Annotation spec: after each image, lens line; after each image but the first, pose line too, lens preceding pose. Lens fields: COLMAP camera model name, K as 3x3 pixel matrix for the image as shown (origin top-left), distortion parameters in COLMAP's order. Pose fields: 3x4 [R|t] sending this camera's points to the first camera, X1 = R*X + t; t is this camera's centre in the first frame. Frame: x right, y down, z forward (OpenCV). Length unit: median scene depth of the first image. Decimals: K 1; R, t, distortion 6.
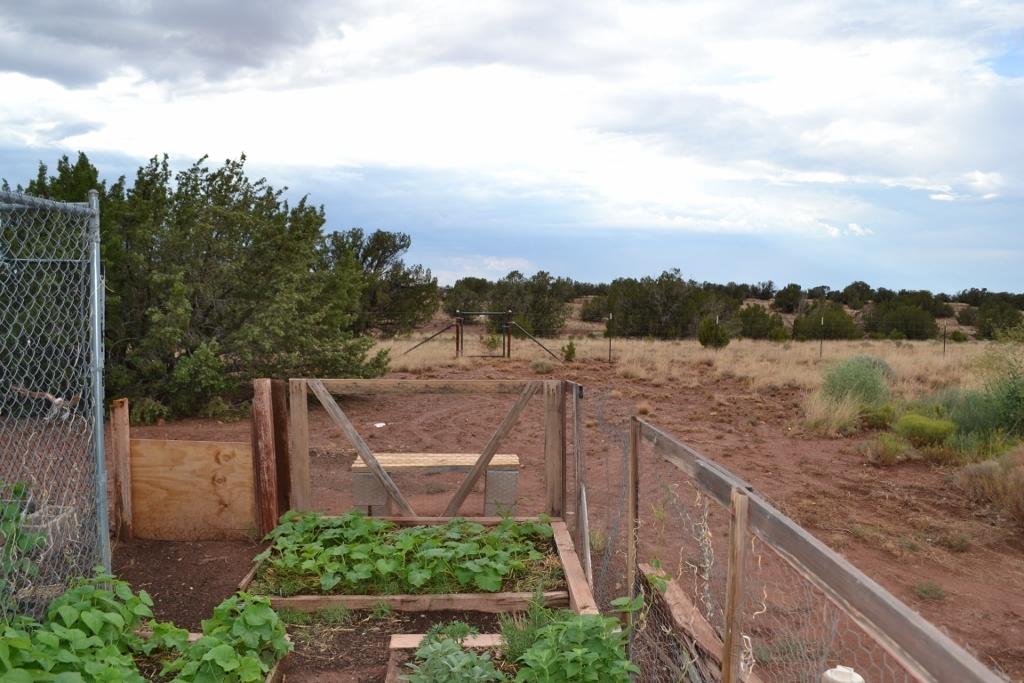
lens RADIAL K [[818.6, 0, 512.0], [0, 818.6, 341.5], [0, 0, 1]] dist [-0.079287, 0.010206]
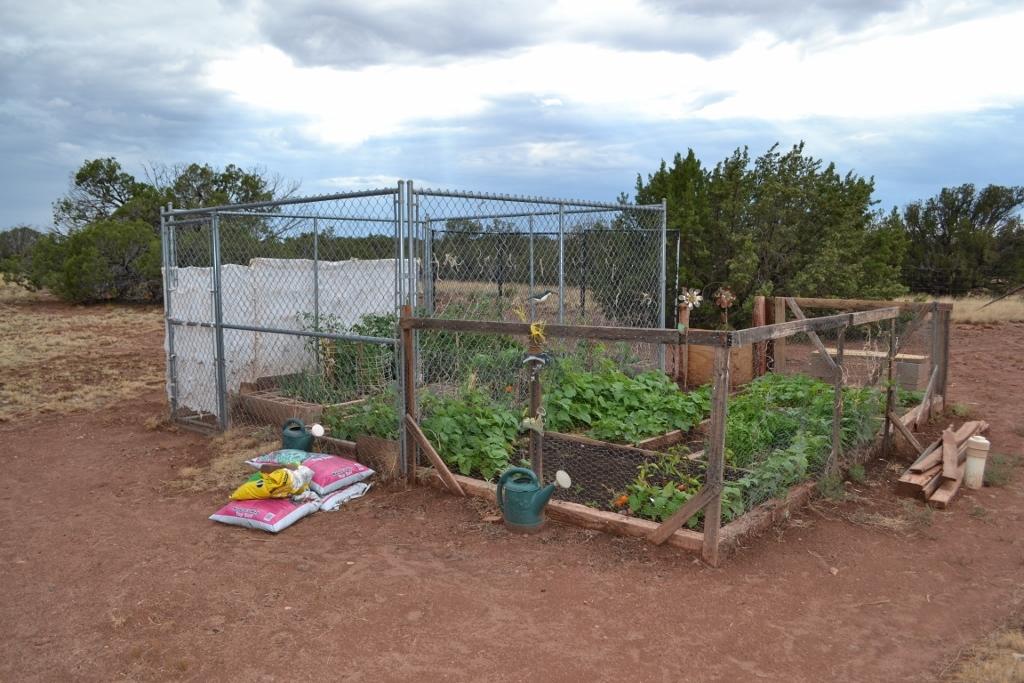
lens RADIAL K [[818.6, 0, 512.0], [0, 818.6, 341.5], [0, 0, 1]] dist [-0.079287, 0.010206]
pose [[0.741951, 0.060287, -0.667738, 0.159824], [-0.027166, 0.997834, 0.059905, 0.018585], [0.669904, -0.026307, 0.741982, -0.219953]]
